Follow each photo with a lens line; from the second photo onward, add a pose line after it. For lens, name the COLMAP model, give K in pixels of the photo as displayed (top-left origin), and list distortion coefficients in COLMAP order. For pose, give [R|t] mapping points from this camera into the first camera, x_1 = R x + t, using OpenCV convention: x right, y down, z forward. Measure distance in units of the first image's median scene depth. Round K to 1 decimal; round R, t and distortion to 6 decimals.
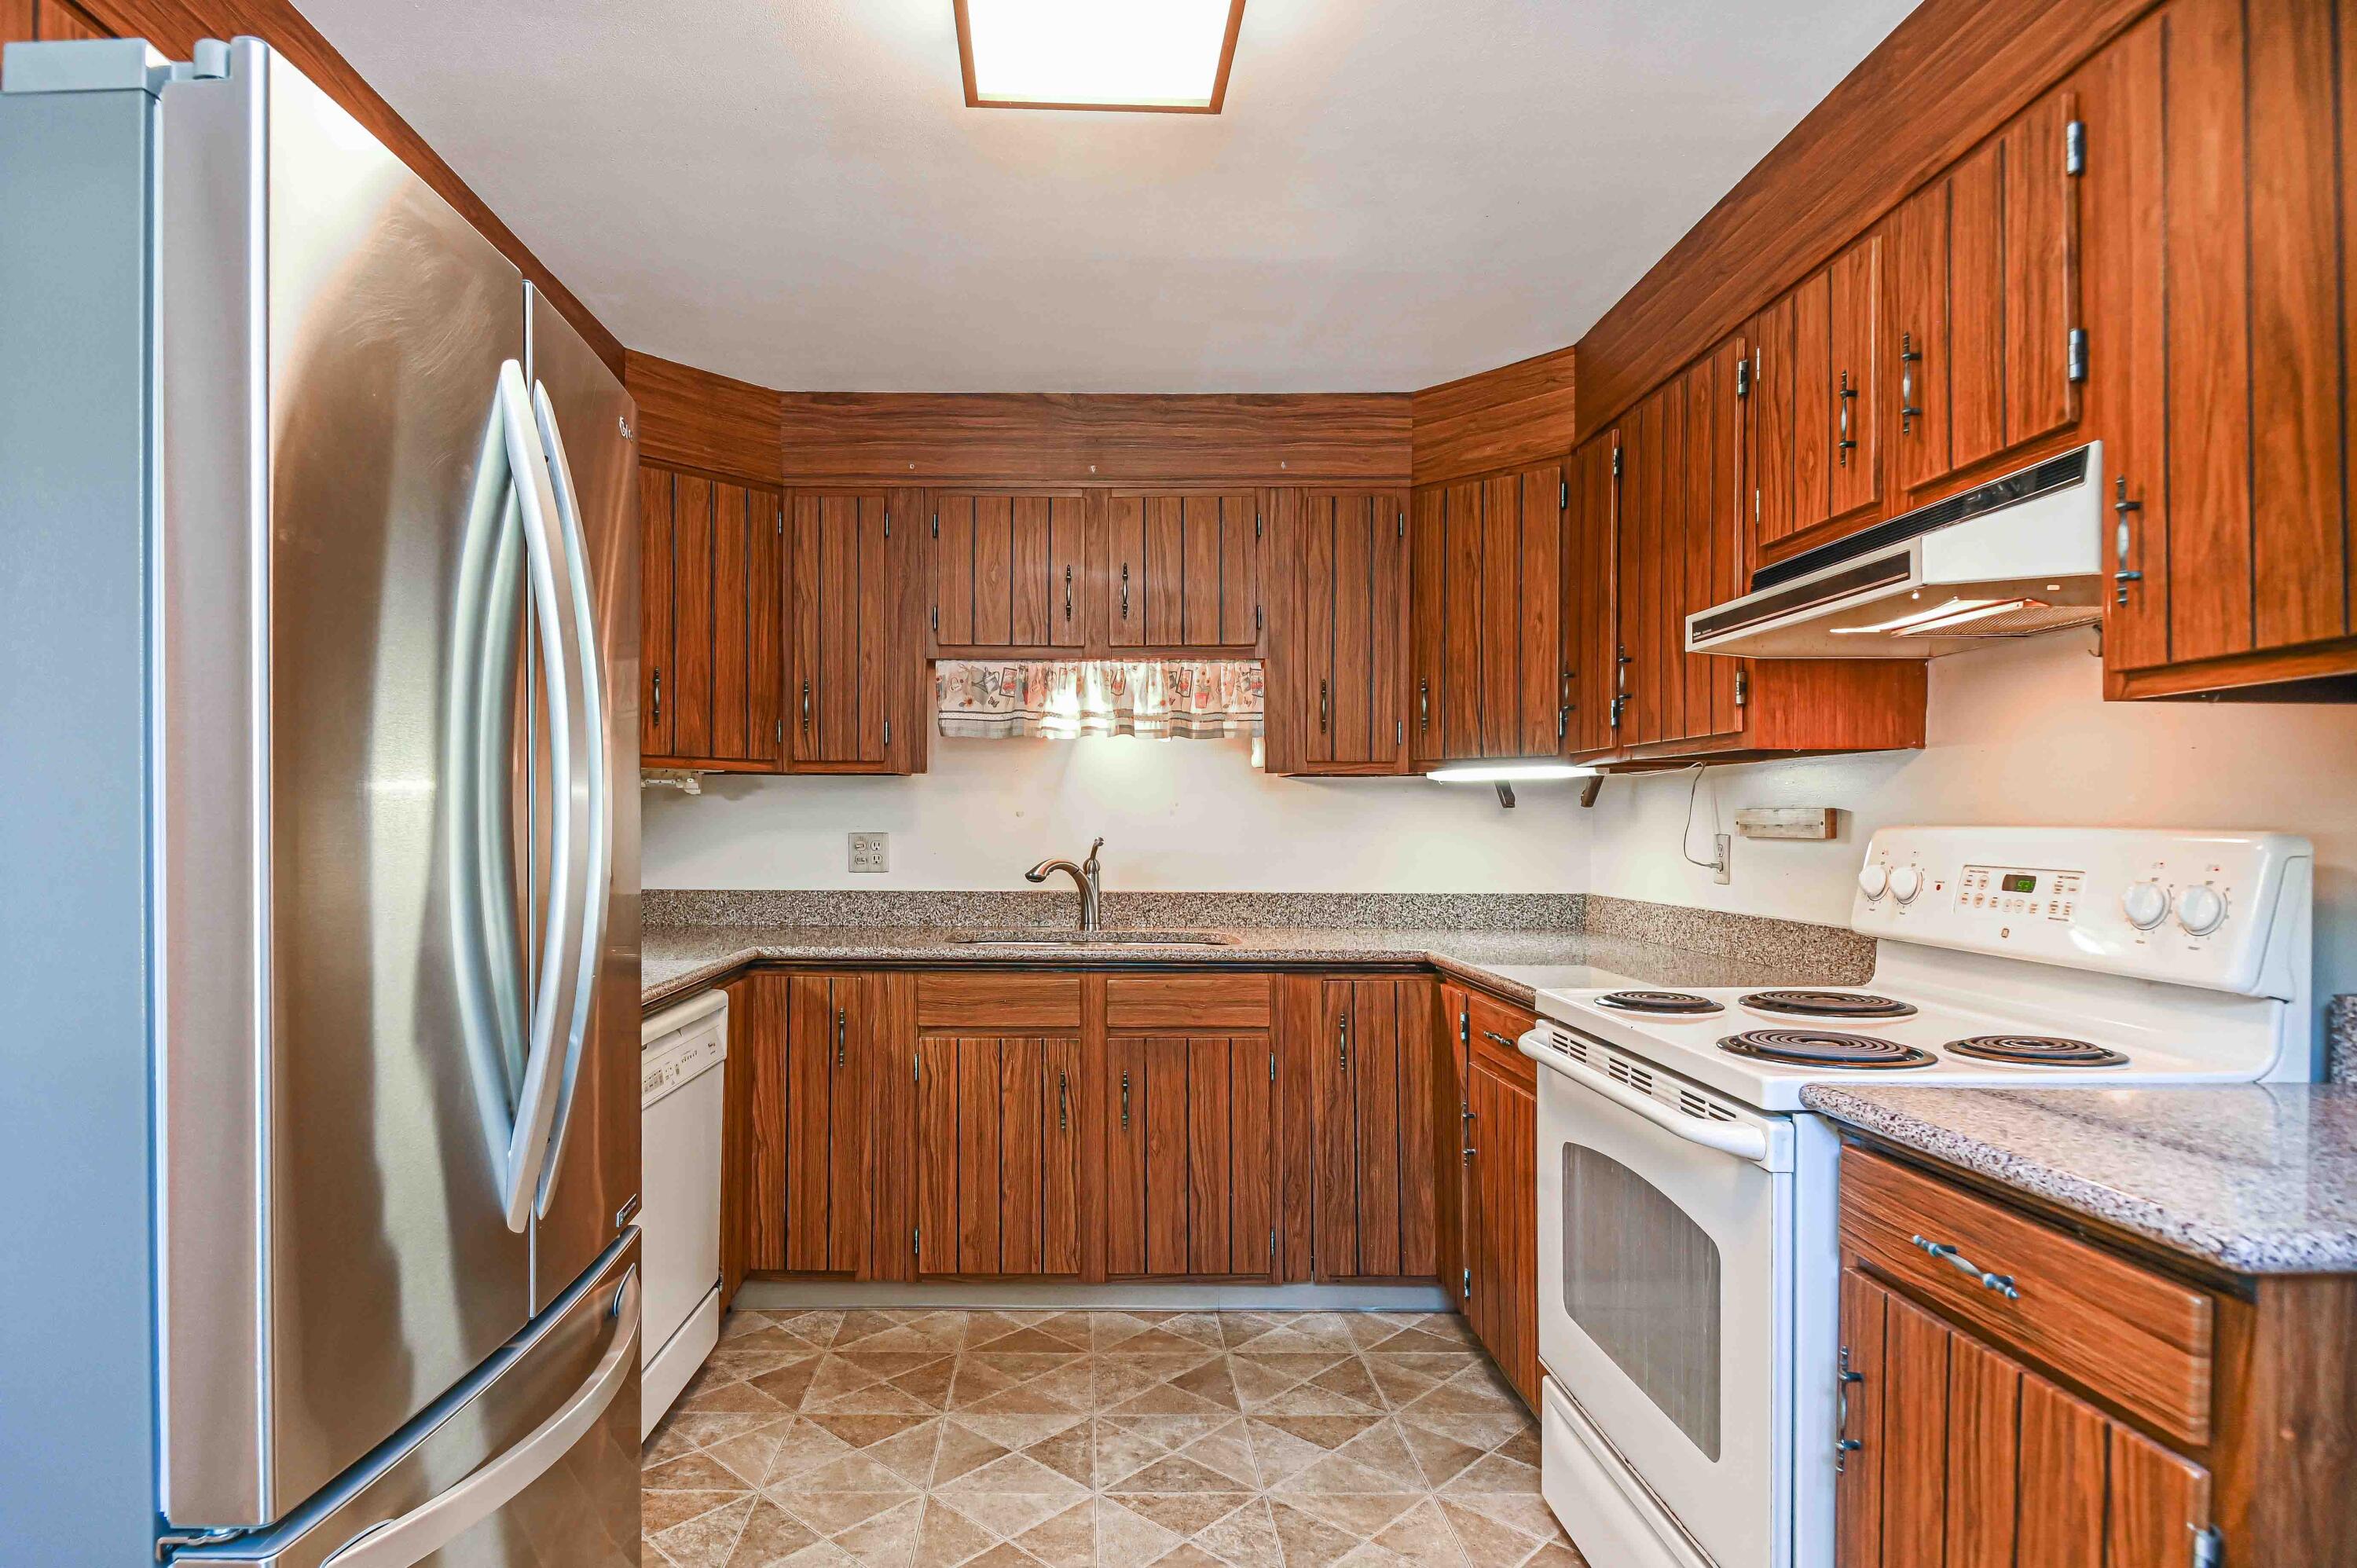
lens RADIAL K [[1246.0, 0, 1101.9], [0, 1246.0, 817.1], [0, 0, 1]] dist [0.022536, -0.015205]
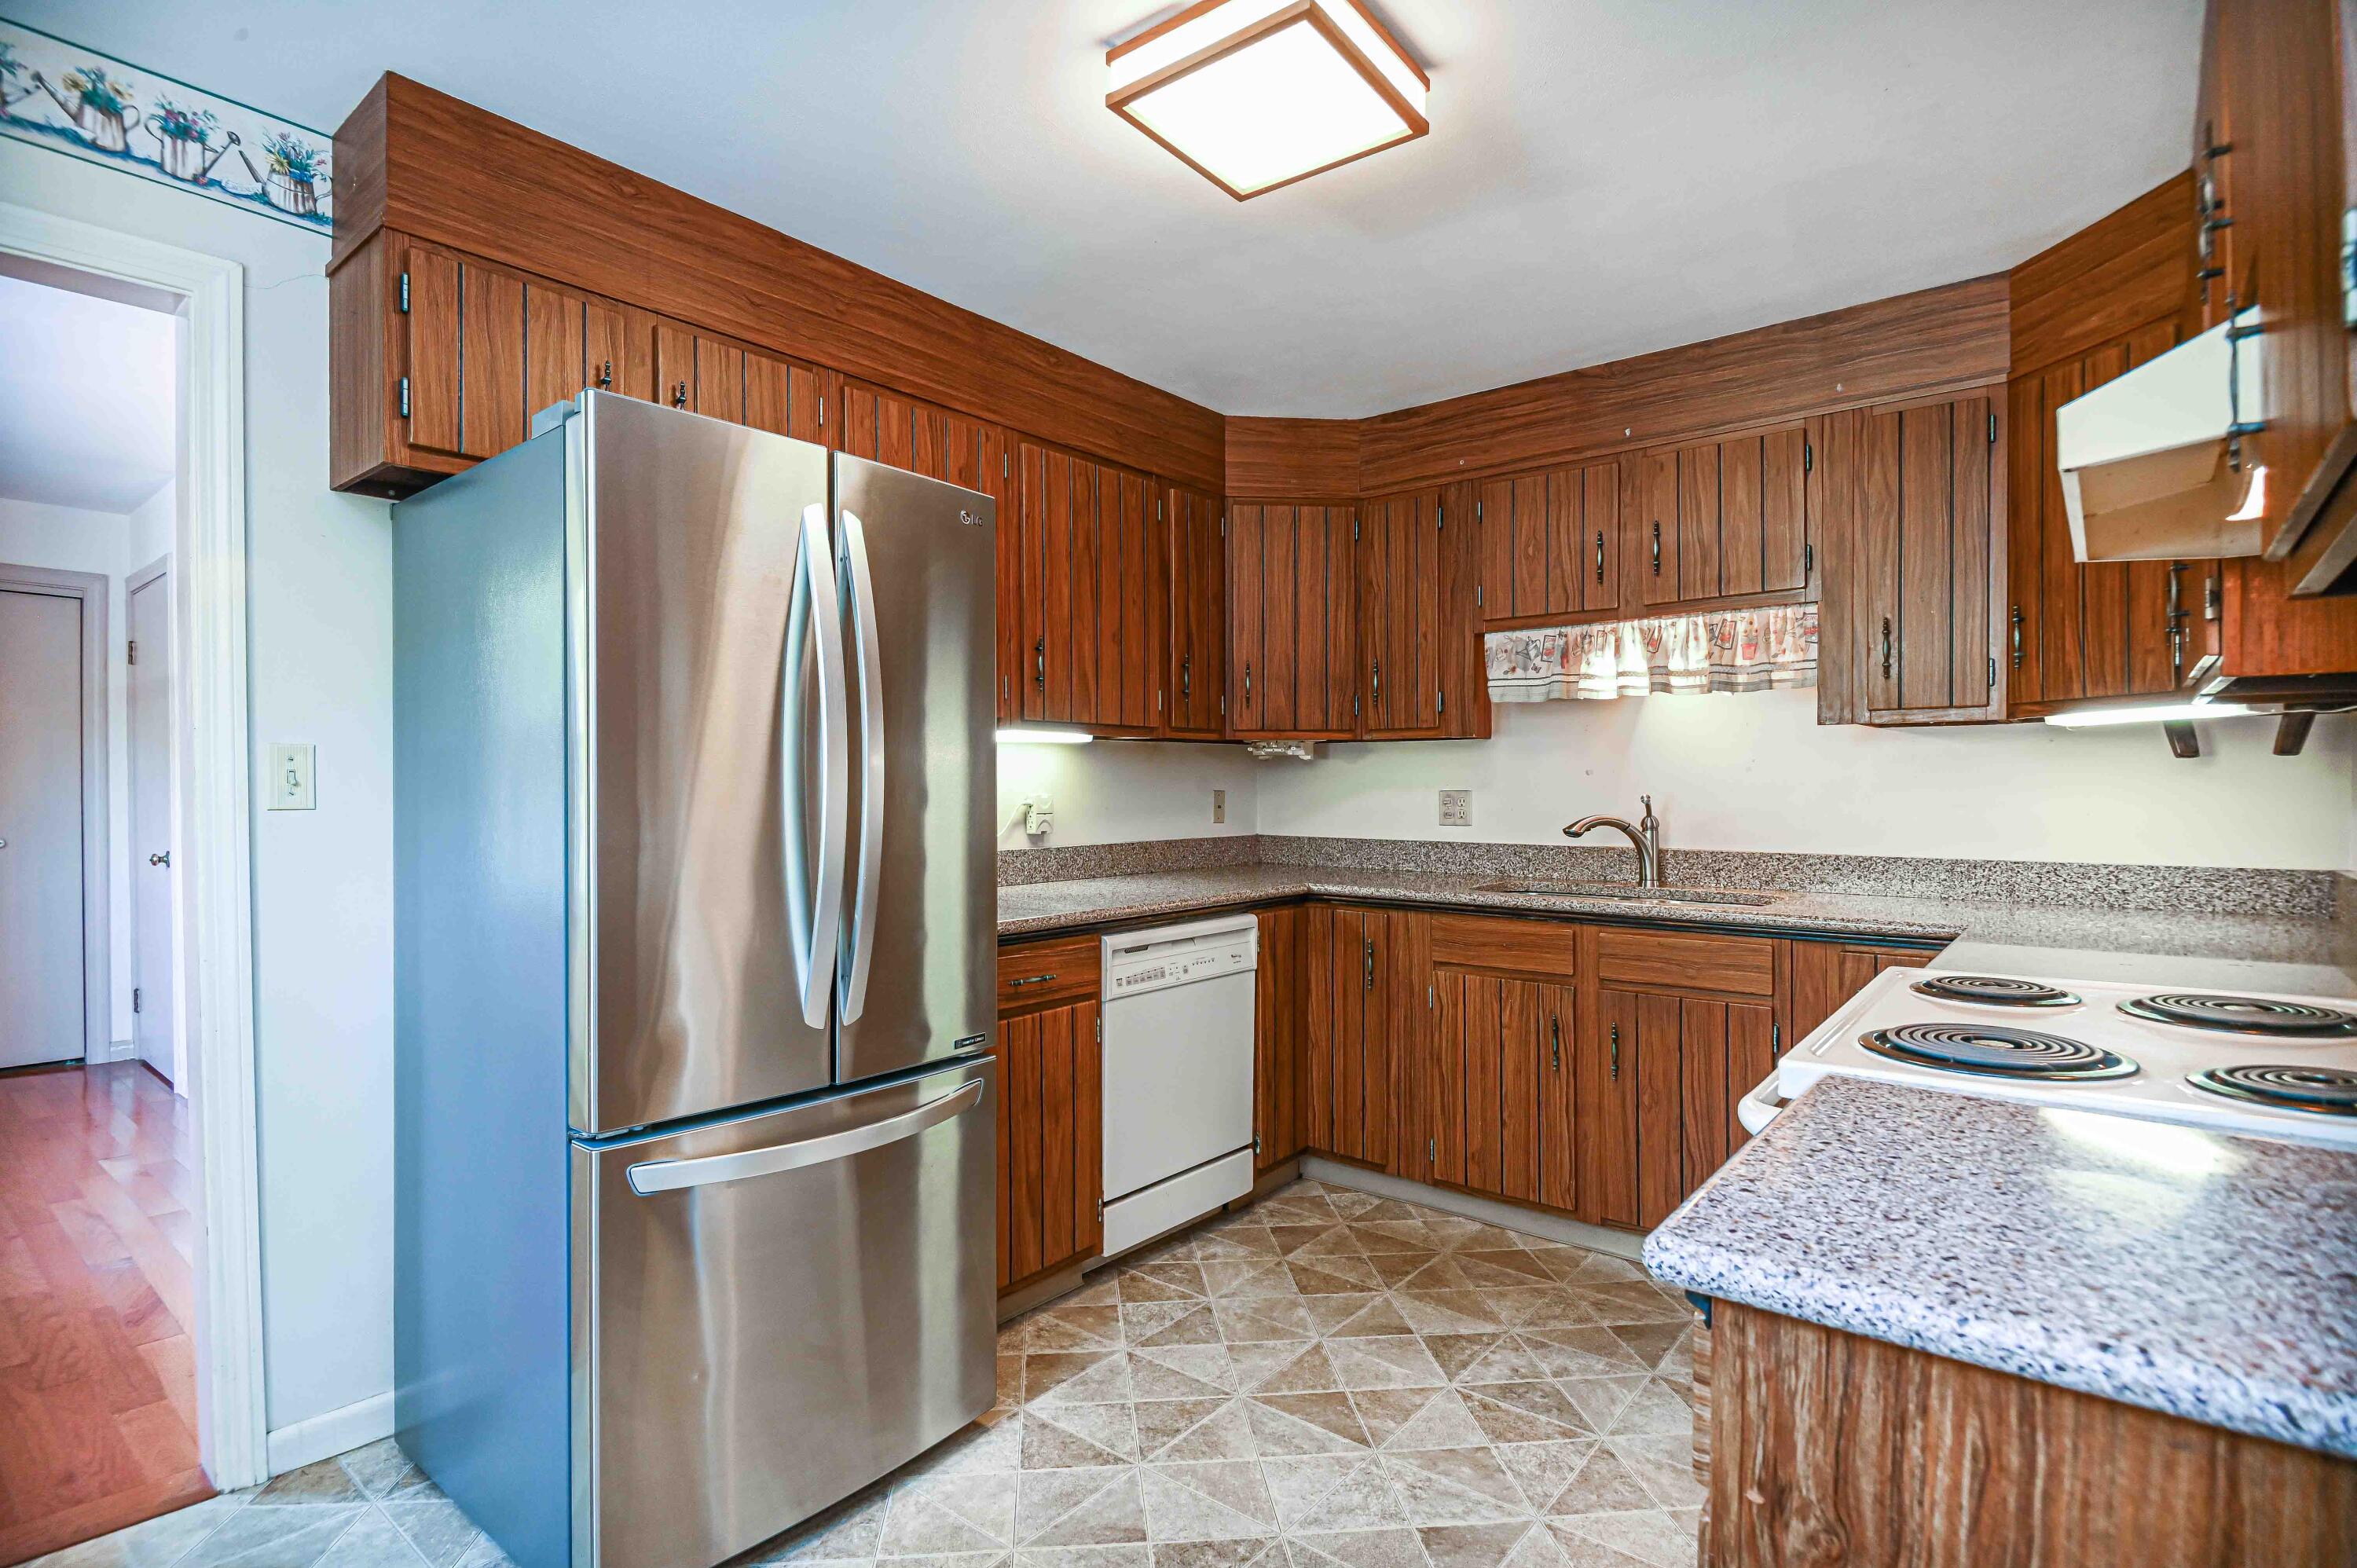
lens RADIAL K [[1143.1, 0, 1178.5], [0, 1143.1, 784.0], [0, 0, 1]] dist [-0.005923, -0.001058]
pose [[0.778328, -0.005237, -0.627837, 0.299278], [0.007771, 0.999969, 0.001293, 0.003670], [0.627810, -0.005885, 0.778344, 0.045826]]
